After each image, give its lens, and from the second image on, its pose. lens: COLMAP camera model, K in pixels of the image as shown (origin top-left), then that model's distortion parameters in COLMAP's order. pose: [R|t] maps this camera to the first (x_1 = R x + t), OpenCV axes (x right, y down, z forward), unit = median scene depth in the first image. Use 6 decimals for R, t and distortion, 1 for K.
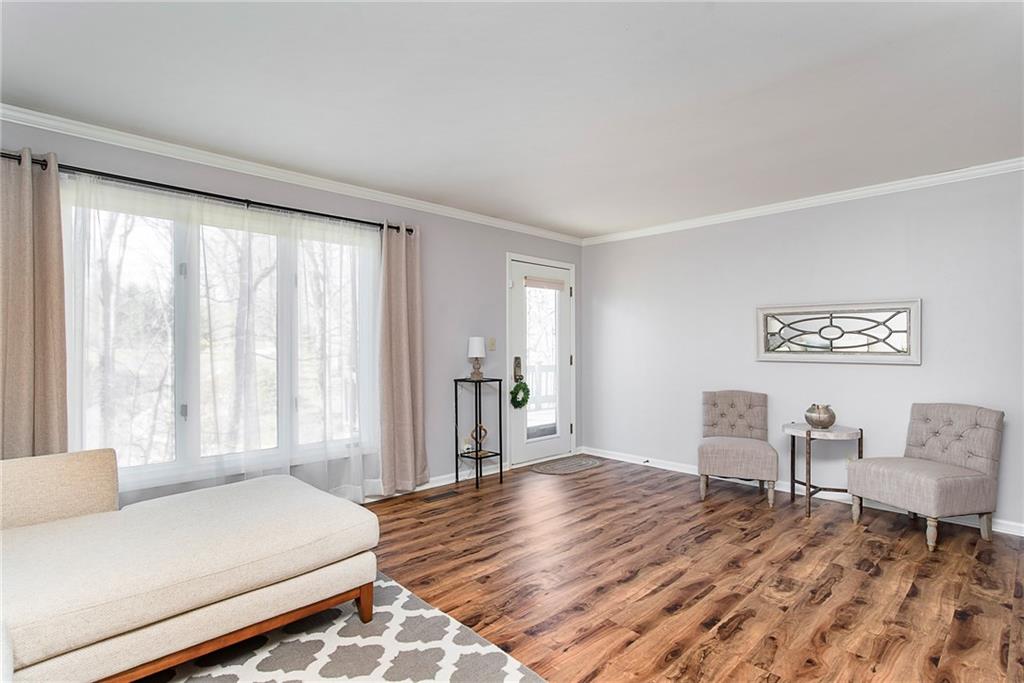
lens RADIAL K [[514.7, 0, 517.6], [0, 514.7, 345.1], [0, 0, 1]] dist [-0.013952, 0.008043]
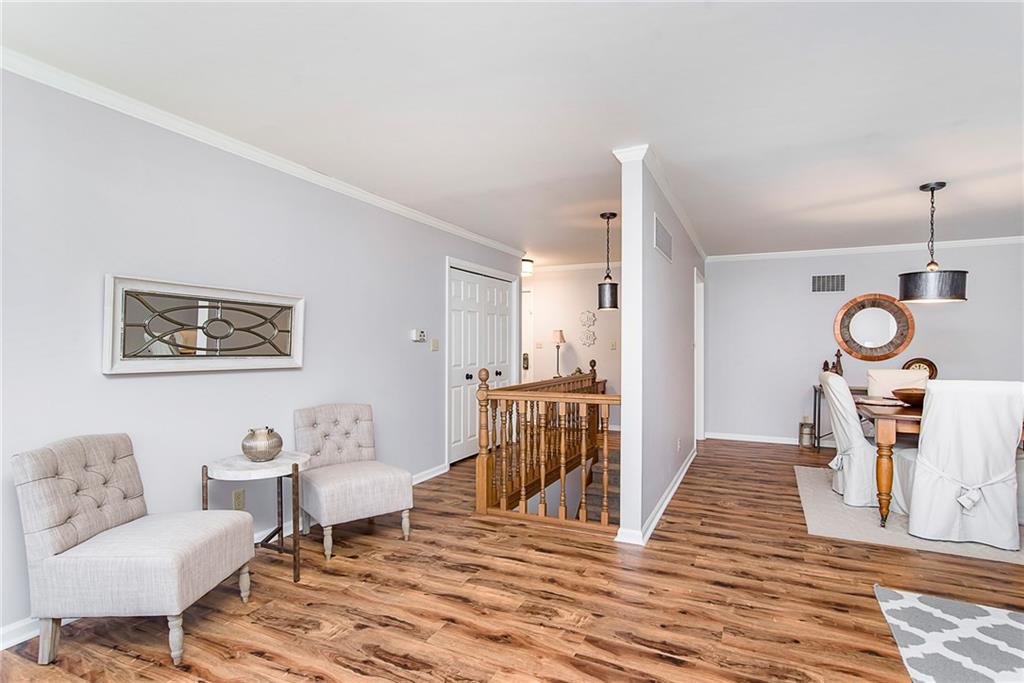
lens RADIAL K [[514.7, 0, 516.1], [0, 514.7, 349.1], [0, 0, 1]] dist [-0.013952, 0.008043]
pose [[-0.341969, -0.006240, 0.939690, -0.319982], [-0.005134, 0.999975, 0.004772, -0.002478], [-0.939697, -0.003192, -0.341993, 1.358380]]
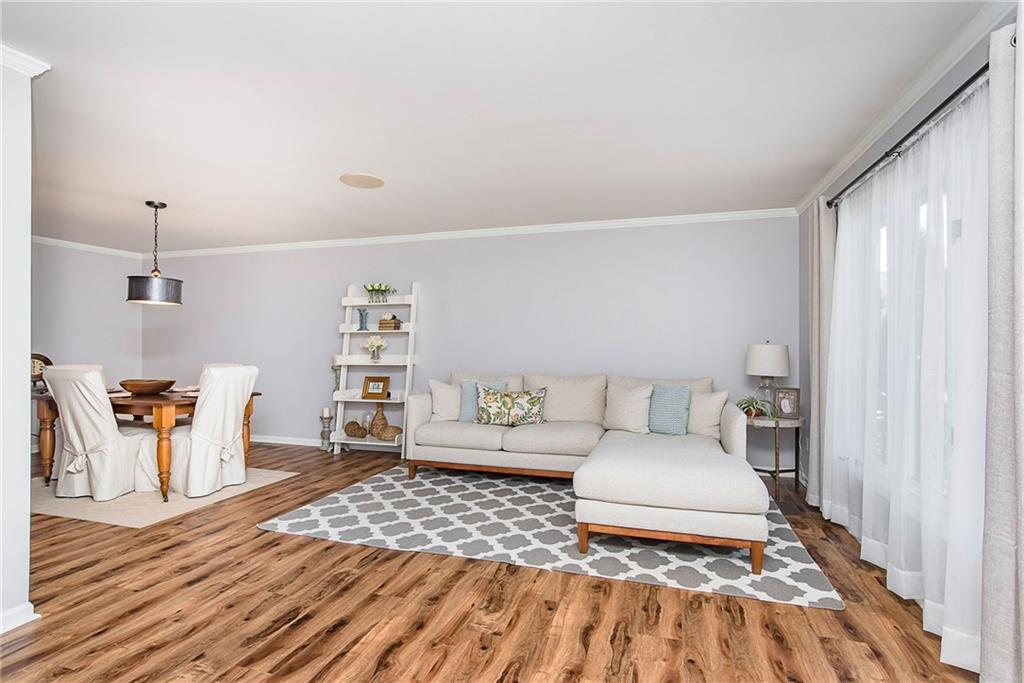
lens RADIAL K [[514.7, 0, 506.2], [0, 514.7, 340.6], [0, 0, 1]] dist [-0.013952, 0.008043]
pose [[-0.884765, -0.003390, -0.466025, 0.427921], [0.002243, 0.999931, -0.011531, 0.010010], [0.466032, -0.011248, -0.884697, 1.802163]]
